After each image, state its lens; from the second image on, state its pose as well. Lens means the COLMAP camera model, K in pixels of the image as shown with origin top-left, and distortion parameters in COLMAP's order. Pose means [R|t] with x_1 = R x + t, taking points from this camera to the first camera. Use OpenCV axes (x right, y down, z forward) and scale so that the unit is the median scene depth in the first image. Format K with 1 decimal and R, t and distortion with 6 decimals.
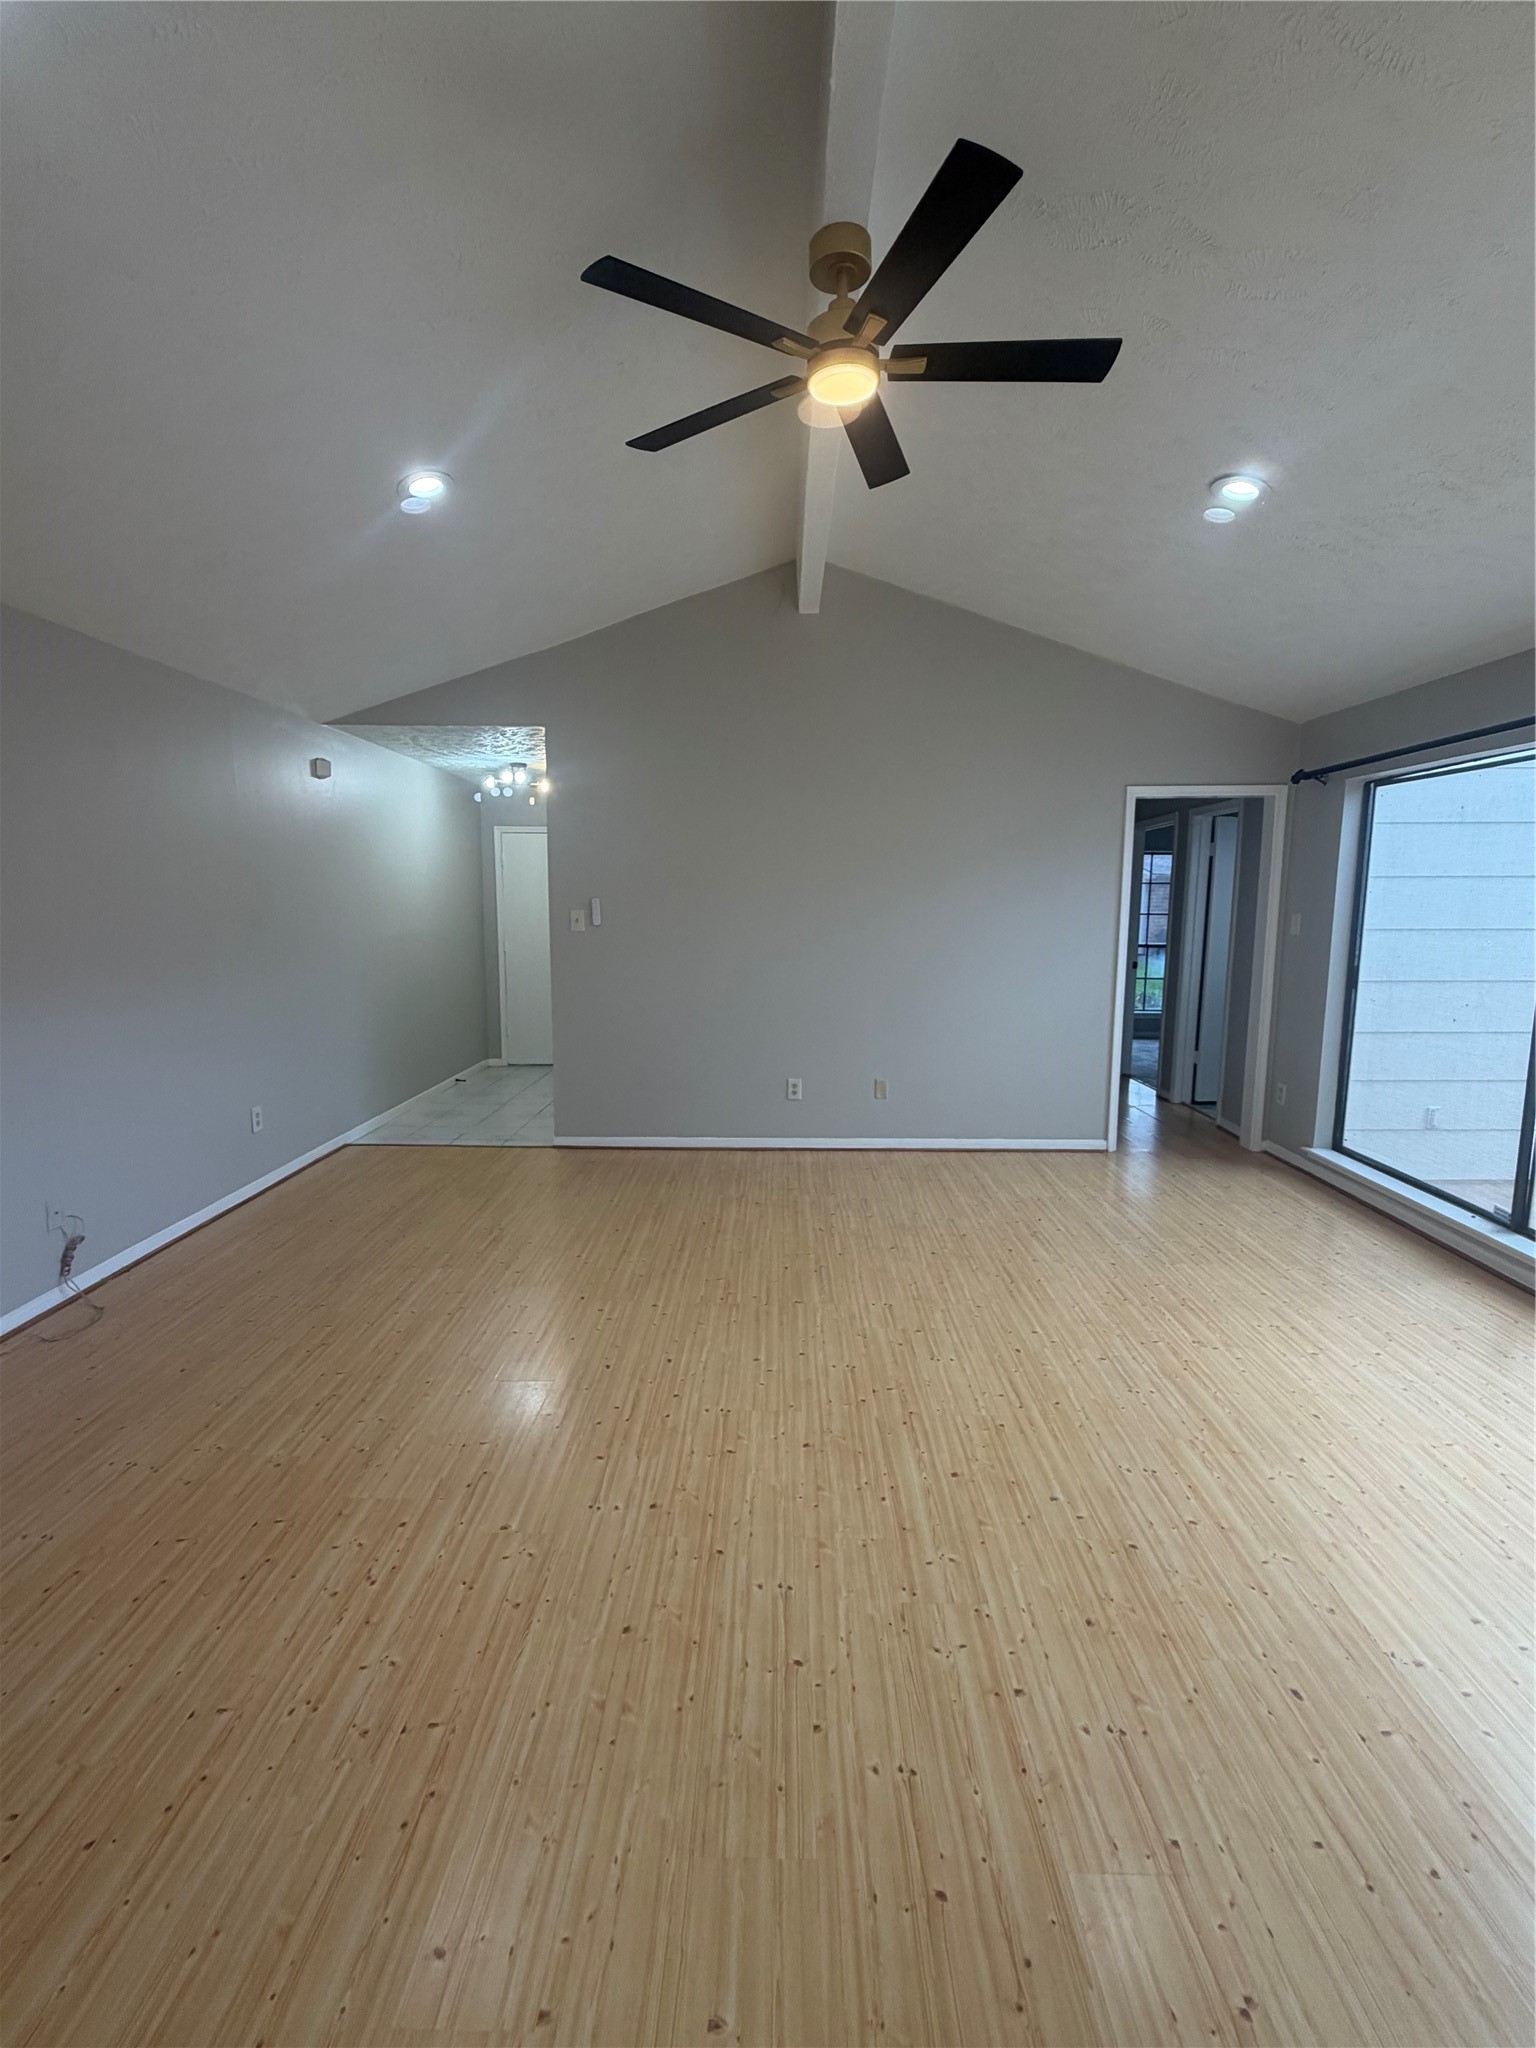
lens RADIAL K [[886.3, 0, 773.6], [0, 886.3, 1016.1], [0, 0, 1]] dist [0.001802, 0.000198]
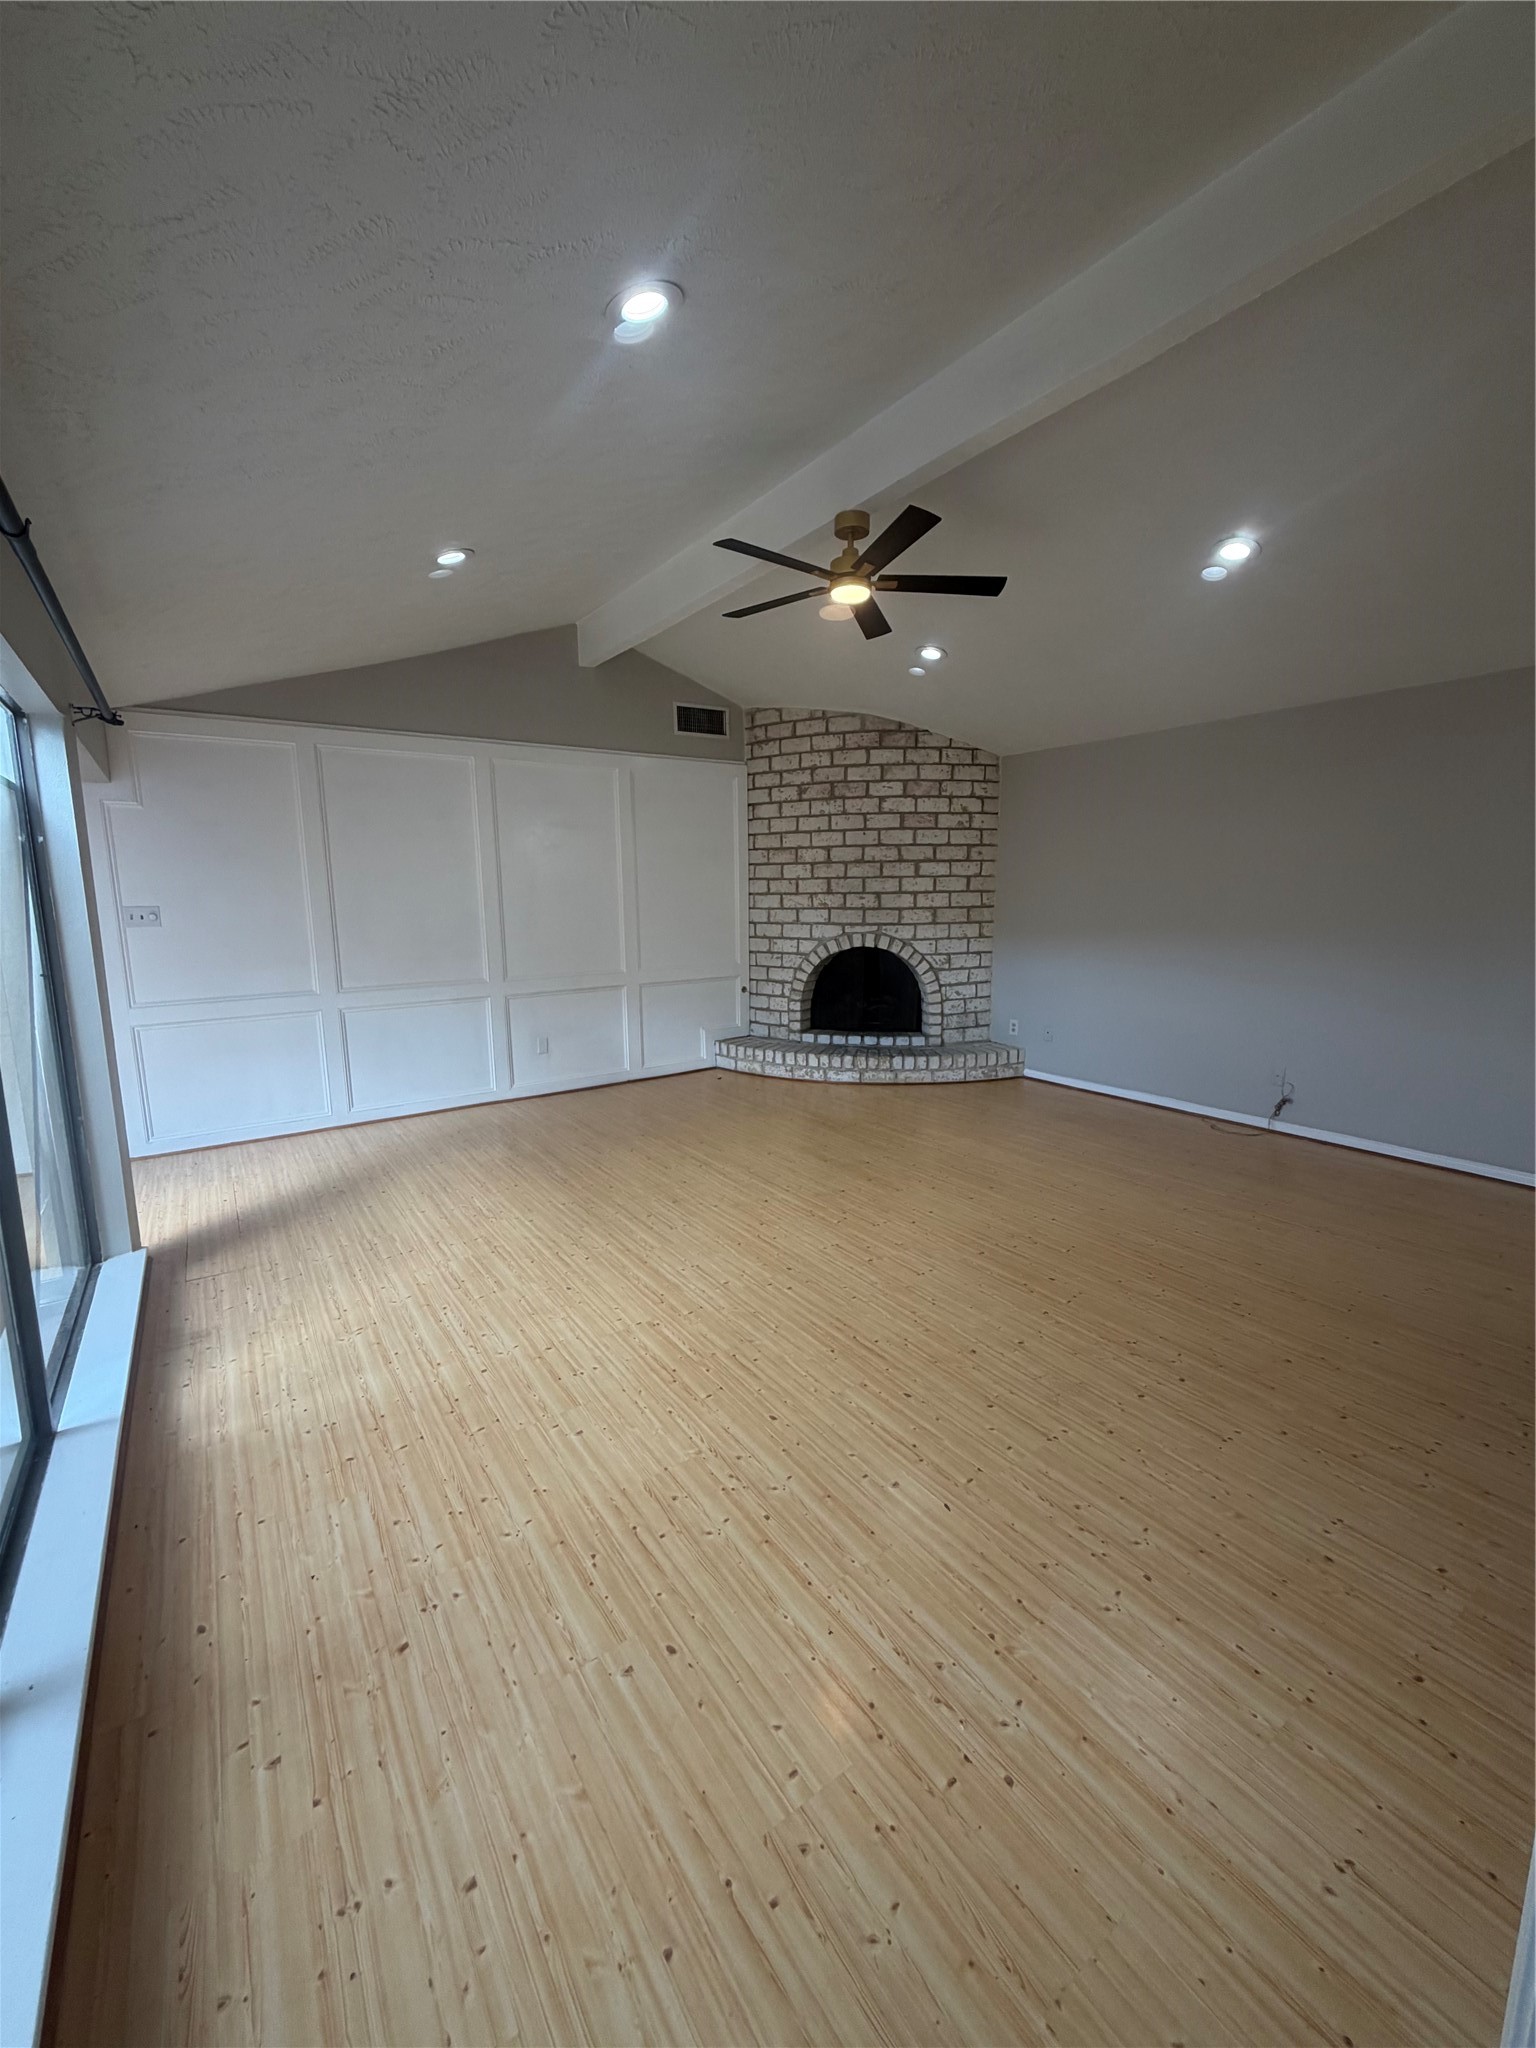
lens RADIAL K [[815.4, 0, 773.0], [0, 815.4, 1014.1], [0, 0, 1]] dist [0.001027, 0.000430]
pose [[-0.812861, 0.093925, -0.574834, 0.844341], [-0.069267, 0.964321, 0.255515, -0.219550], [0.578324, 0.247515, -0.777353, 1.662971]]
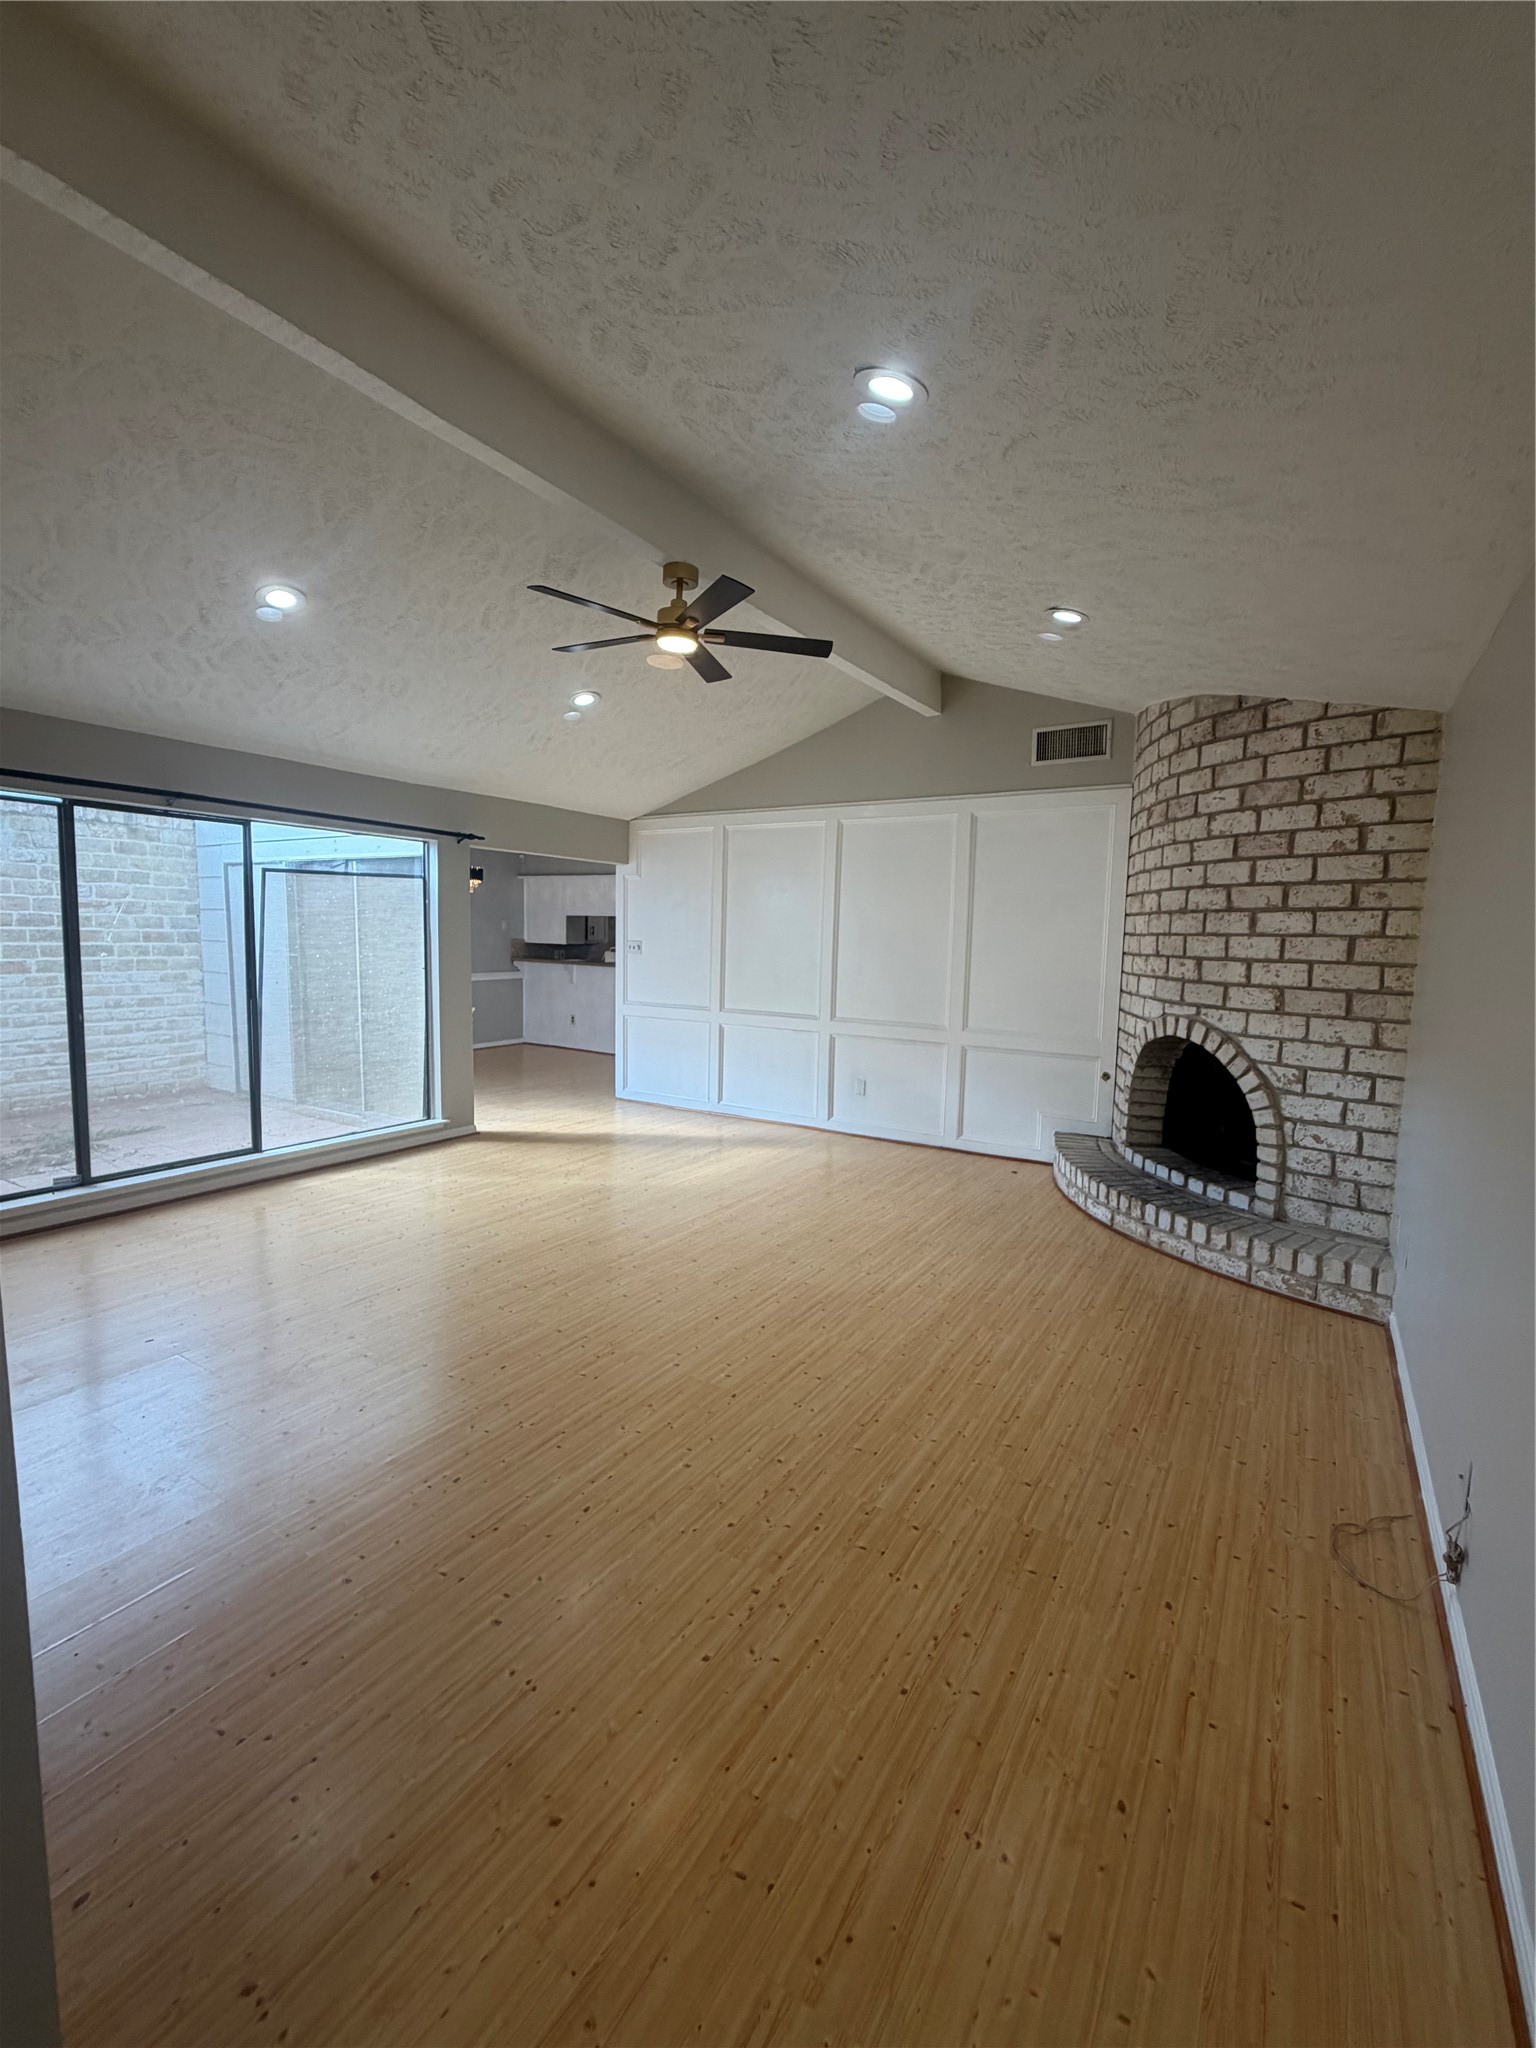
lens RADIAL K [[886.3, 0, 773.6], [0, 886.3, 1016.1], [0, 0, 1]] dist [0.001802, 0.000198]
pose [[-0.859052, -0.072800, 0.506686, -0.713072], [0.038786, 0.977733, 0.206239, -0.244212], [-0.510417, 0.196822, -0.837099, 1.755871]]
